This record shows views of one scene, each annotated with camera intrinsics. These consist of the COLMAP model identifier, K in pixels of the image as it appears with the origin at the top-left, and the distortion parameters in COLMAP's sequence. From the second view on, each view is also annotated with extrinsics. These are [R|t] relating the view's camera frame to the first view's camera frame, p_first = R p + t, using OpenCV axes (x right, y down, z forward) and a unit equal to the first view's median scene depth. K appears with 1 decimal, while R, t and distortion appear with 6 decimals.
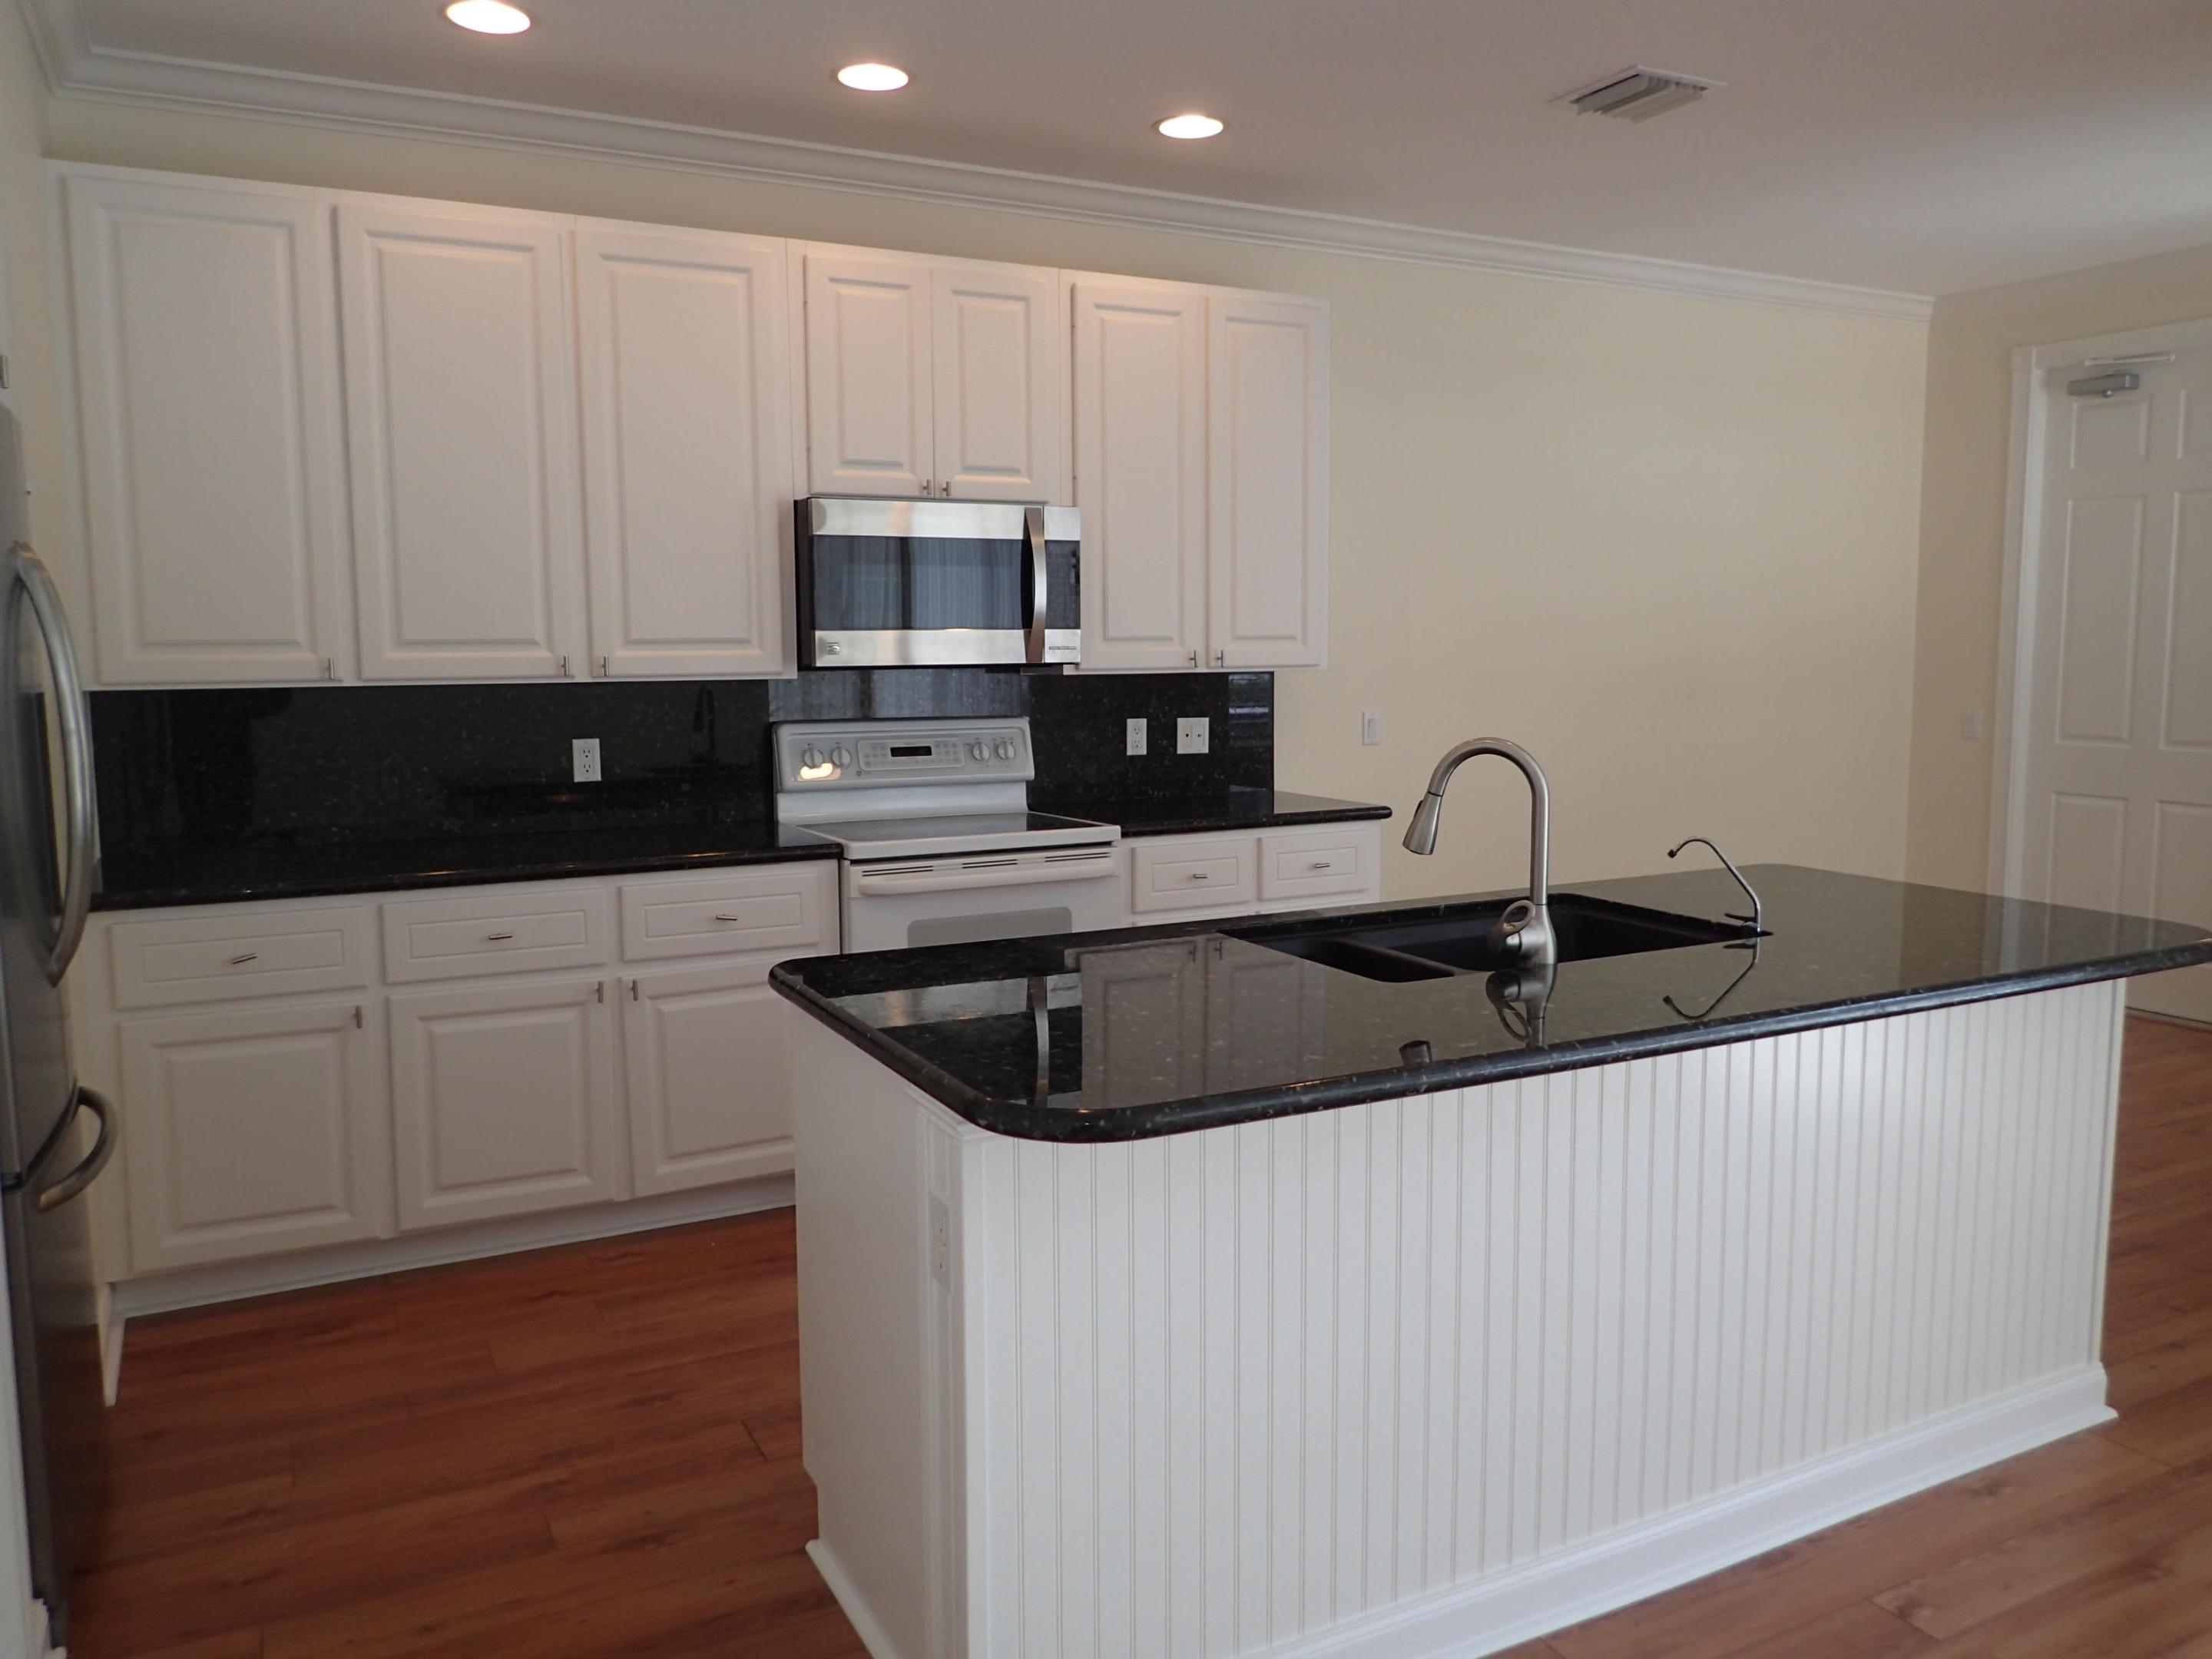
lens RADIAL K [[1633.8, 0, 1104.4], [0, 1633.8, 821.6], [0, 0, 1]] dist [-0.005636, -0.003079]
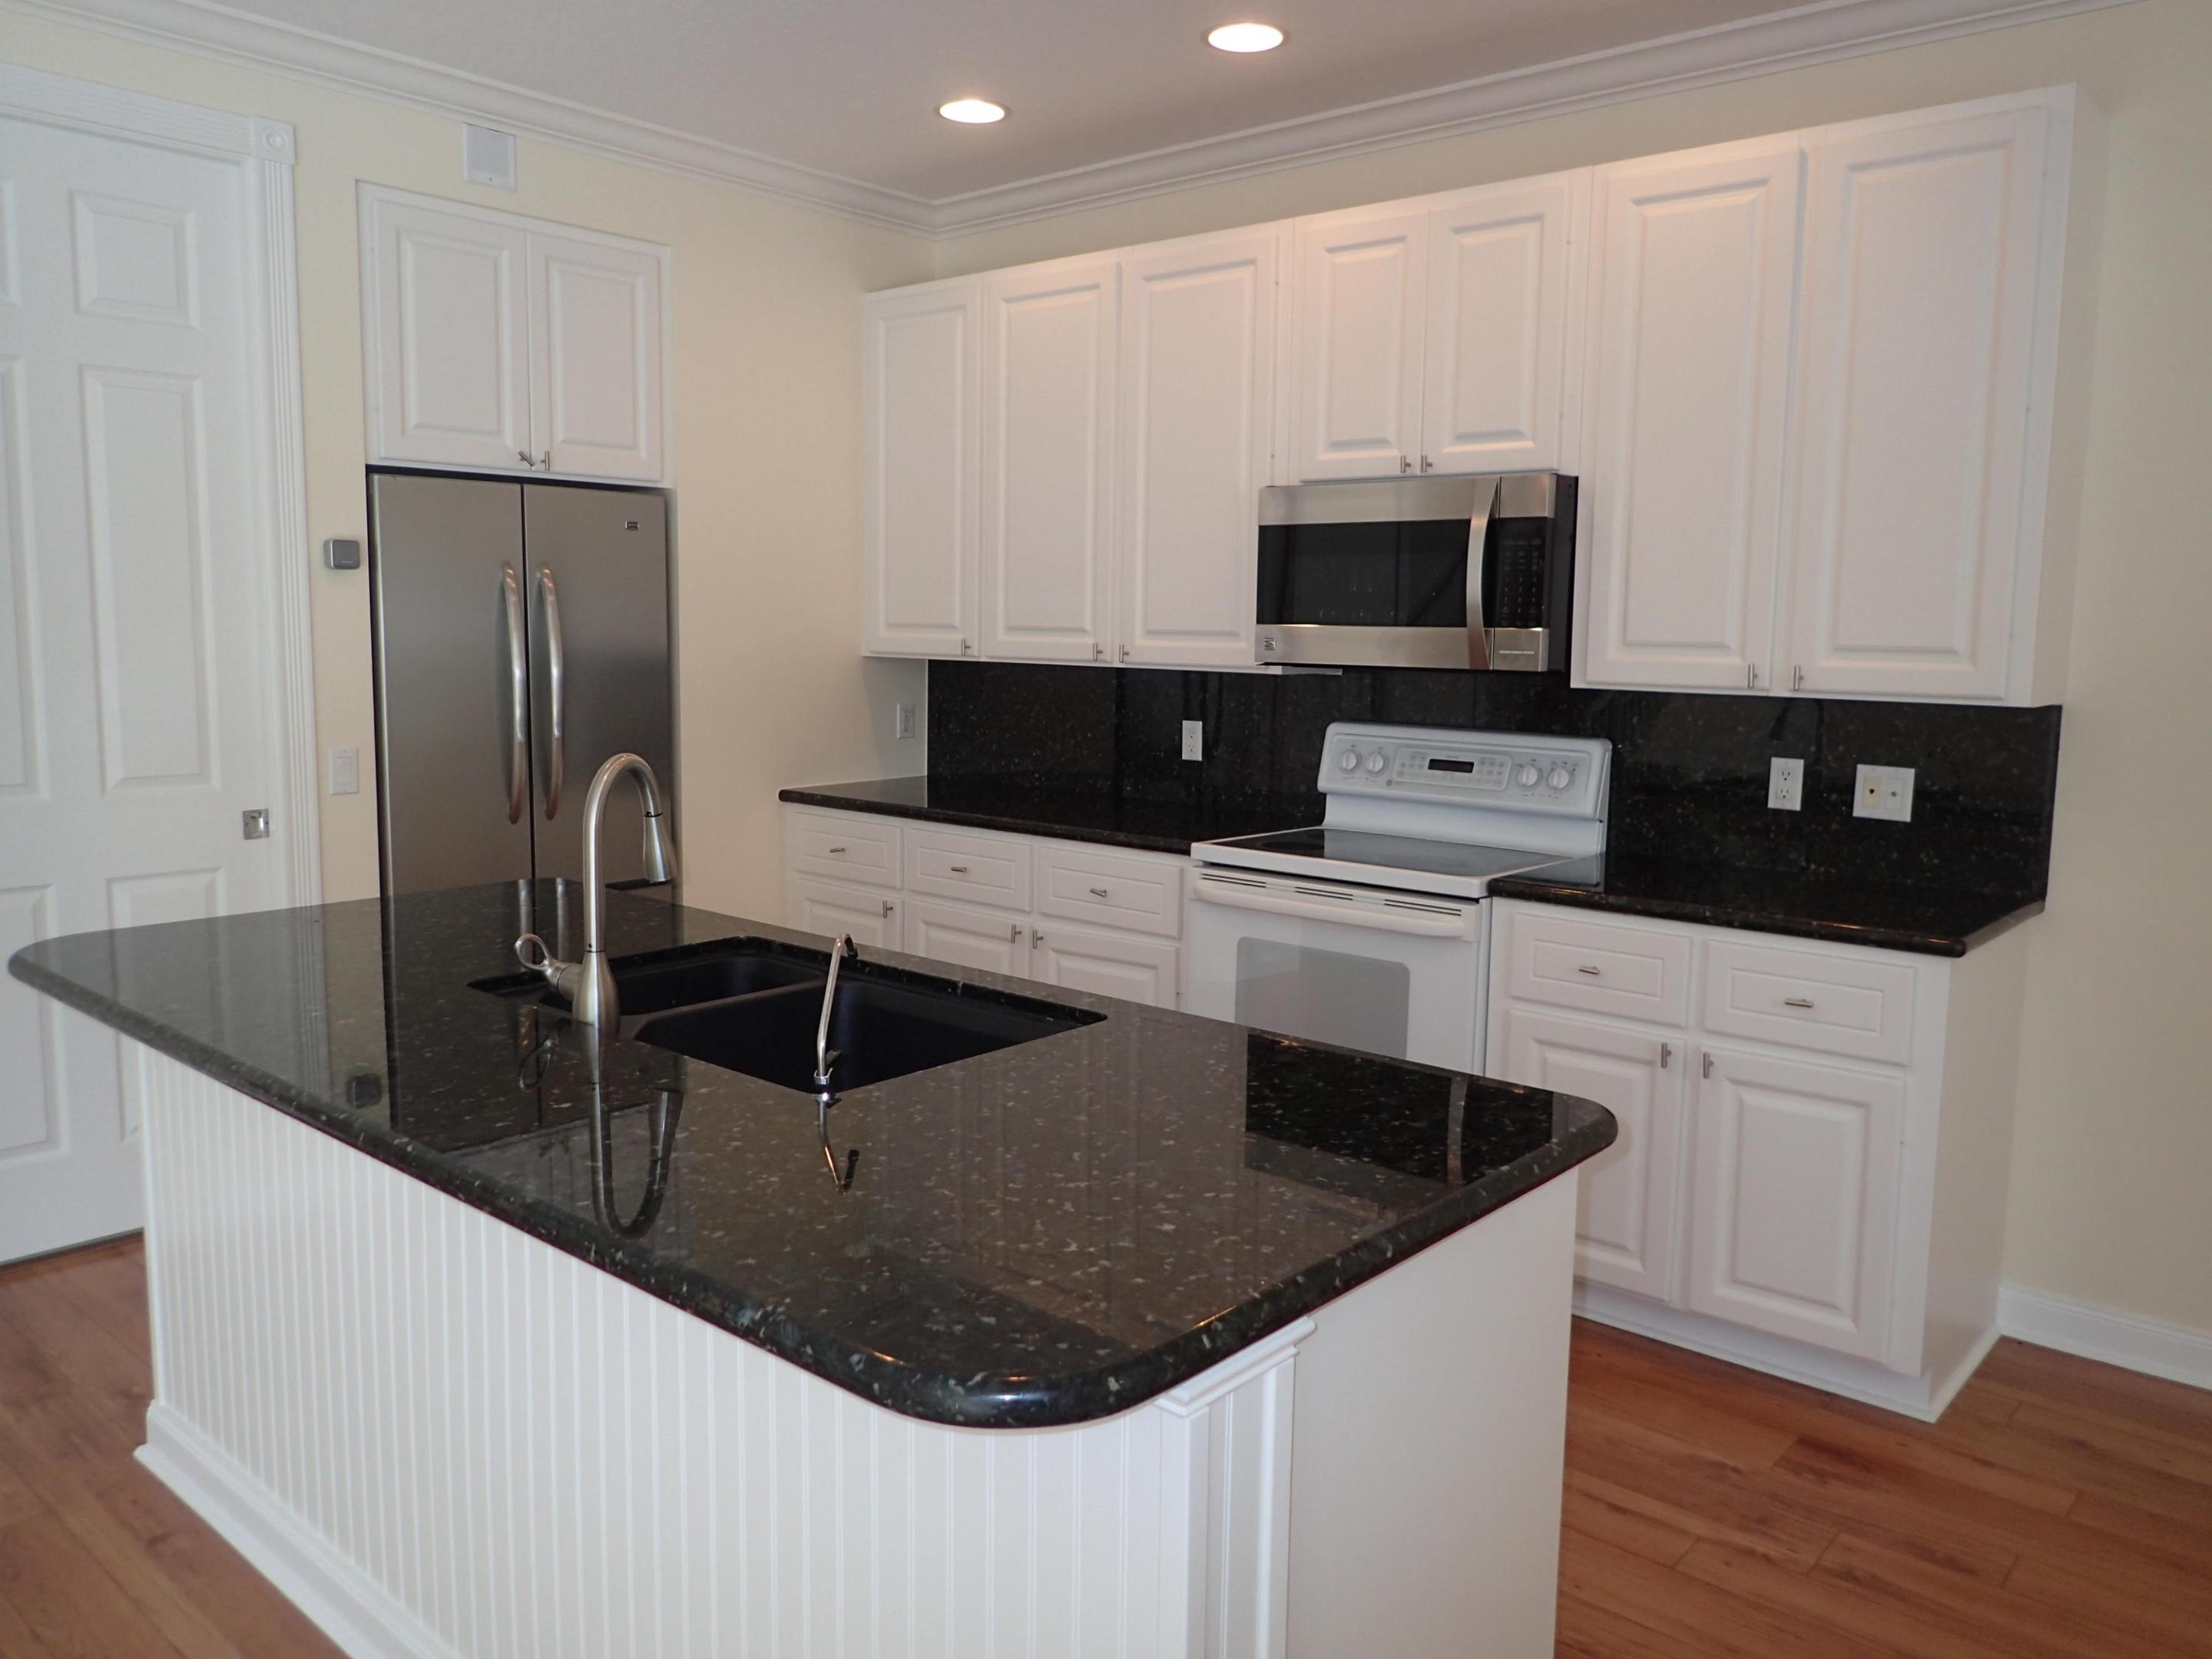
lens RADIAL K [[1633.8, 0, 1101.6], [0, 1633.8, 819.4], [0, 0, 1]] dist [-0.005636, -0.003079]
pose [[0.364523, 0.126105, -0.922616, 0.696734], [-0.122145, 0.988703, 0.086878, -0.075745], [0.923149, 0.081024, 0.375808, 0.560064]]
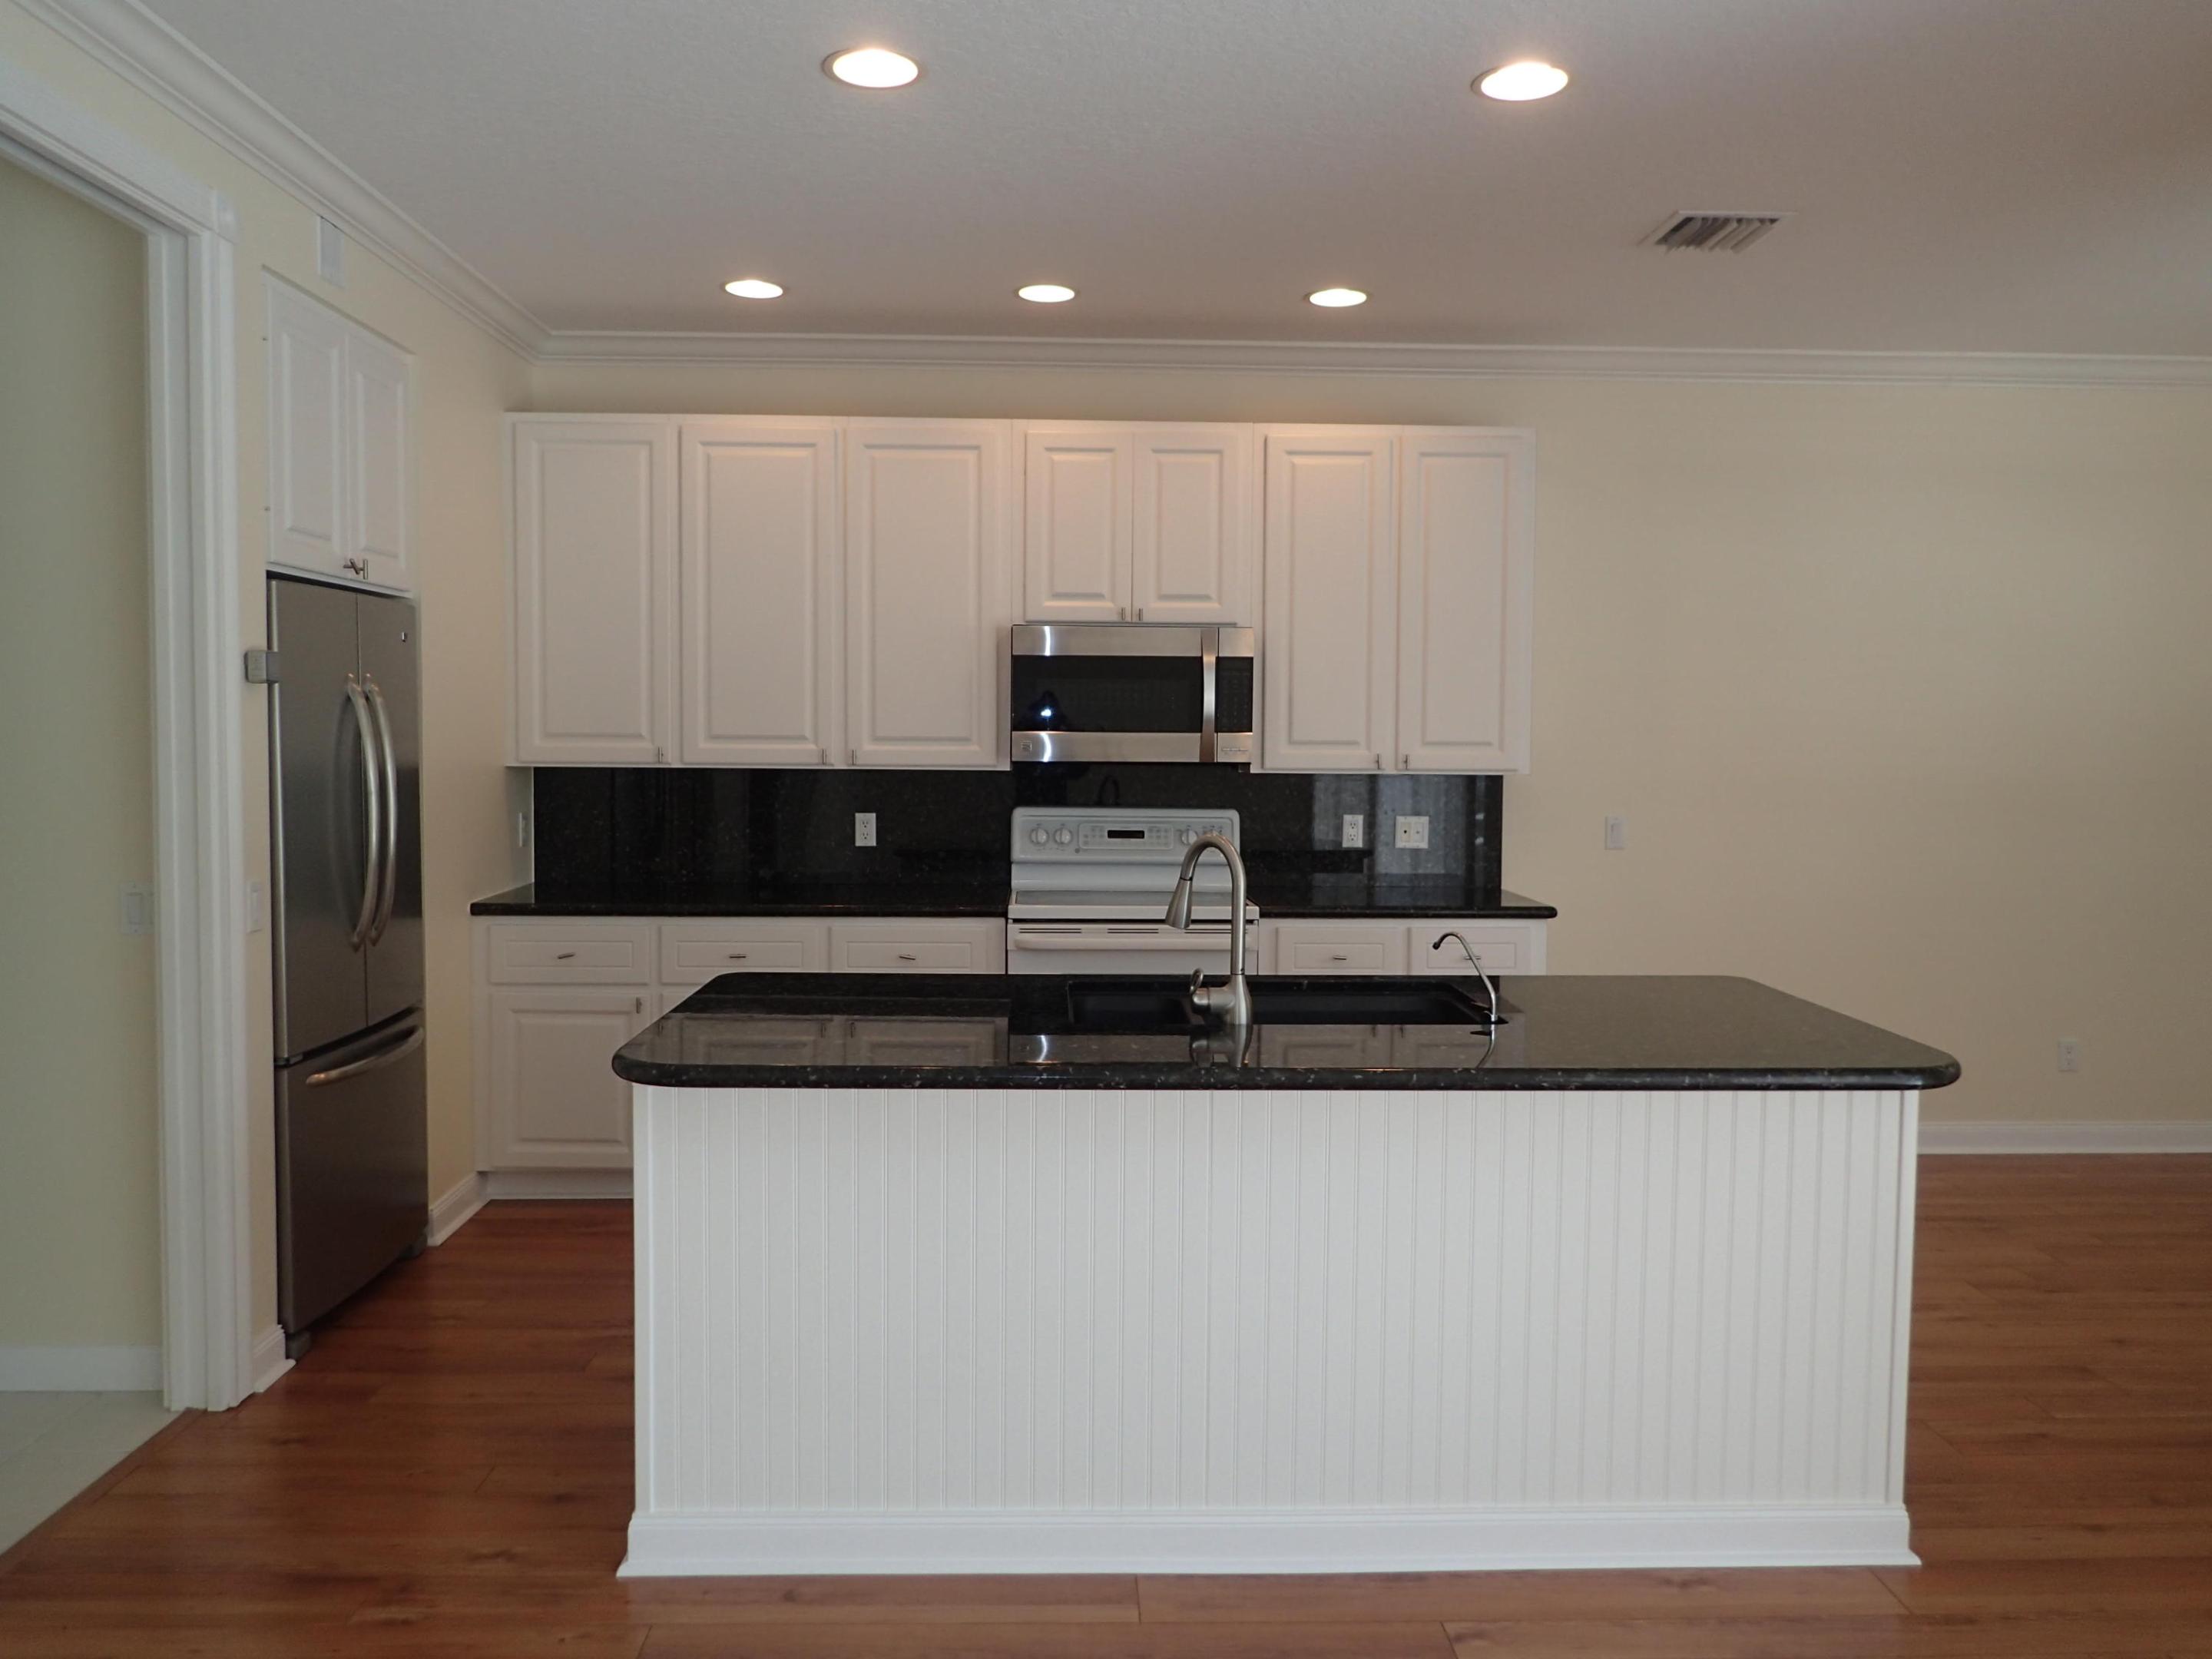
lens RADIAL K [[1633.8, 0, 1104.5], [0, 1633.8, 821.2], [0, 0, 1]] dist [-0.005636, -0.003079]
pose [[0.900635, 0.038719, -0.432848, 0.421978], [-0.062429, 0.997219, -0.040694, -0.003815], [0.430069, 0.063672, 0.900548, -0.077498]]
